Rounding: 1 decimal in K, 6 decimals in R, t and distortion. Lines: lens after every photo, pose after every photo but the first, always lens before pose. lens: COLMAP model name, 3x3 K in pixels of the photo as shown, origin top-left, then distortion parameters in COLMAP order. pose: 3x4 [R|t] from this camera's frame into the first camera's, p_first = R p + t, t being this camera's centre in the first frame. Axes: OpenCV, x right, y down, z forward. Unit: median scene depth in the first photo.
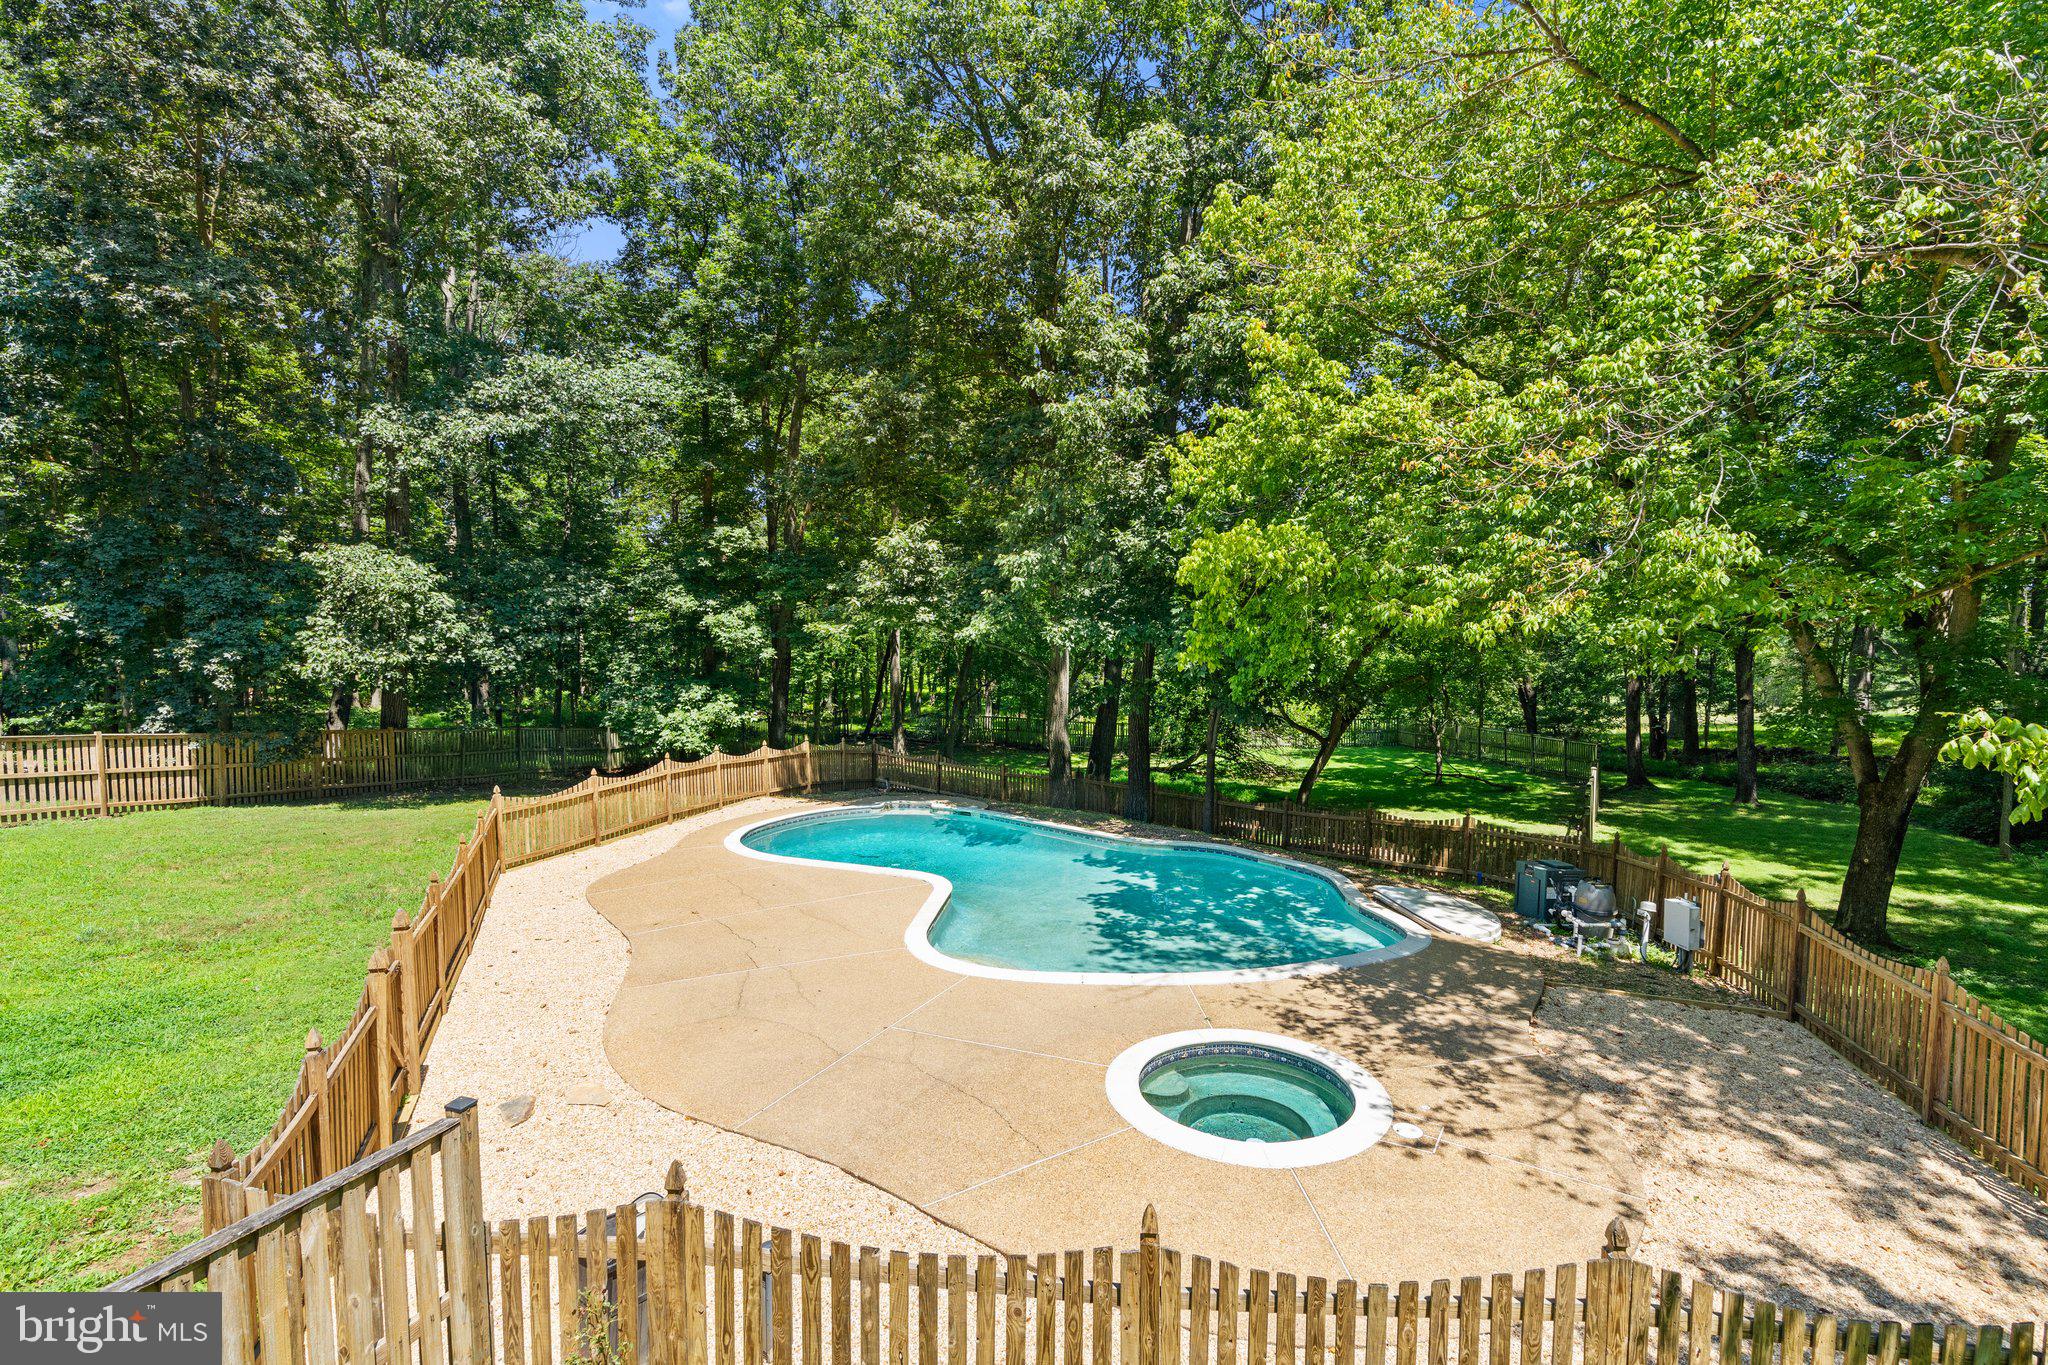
lens RADIAL K [[914.0, 0, 1024.0], [0, 914.0, 682.5], [0, 0, 1]] dist [-0.003082, 0.010701]
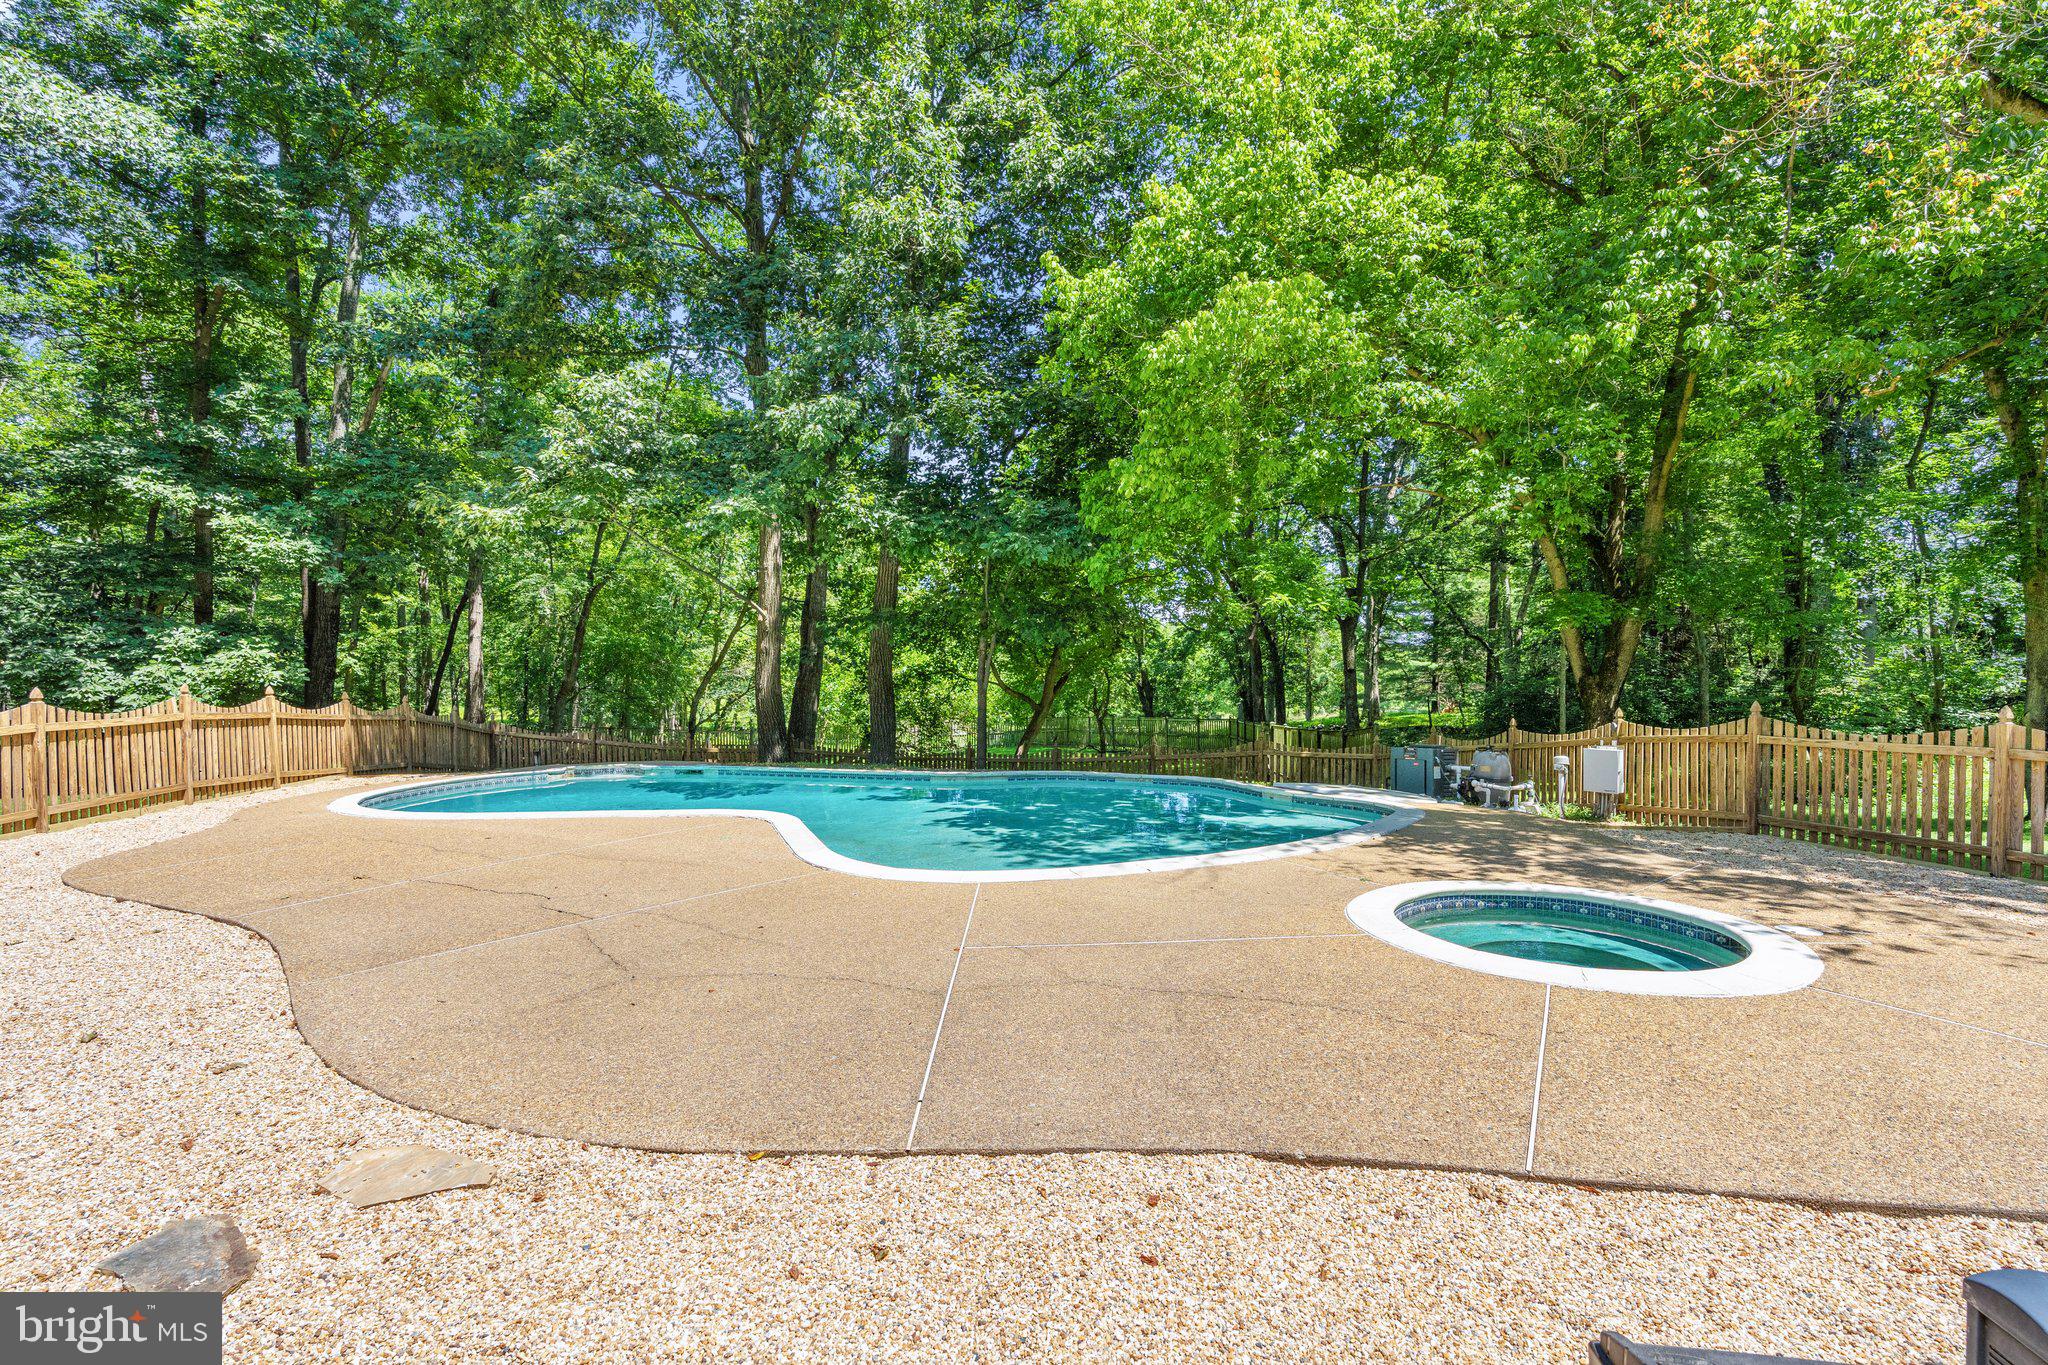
lens RADIAL K [[914.0, 0, 1024.0], [0, 914.0, 682.5], [0, 0, 1]] dist [-0.003082, 0.010701]
pose [[0.896037, -0.004120, 0.443959, -0.159761], [0.020319, 0.999290, -0.031735, 0.103021], [-0.443513, 0.037457, 0.895485, 0.210284]]
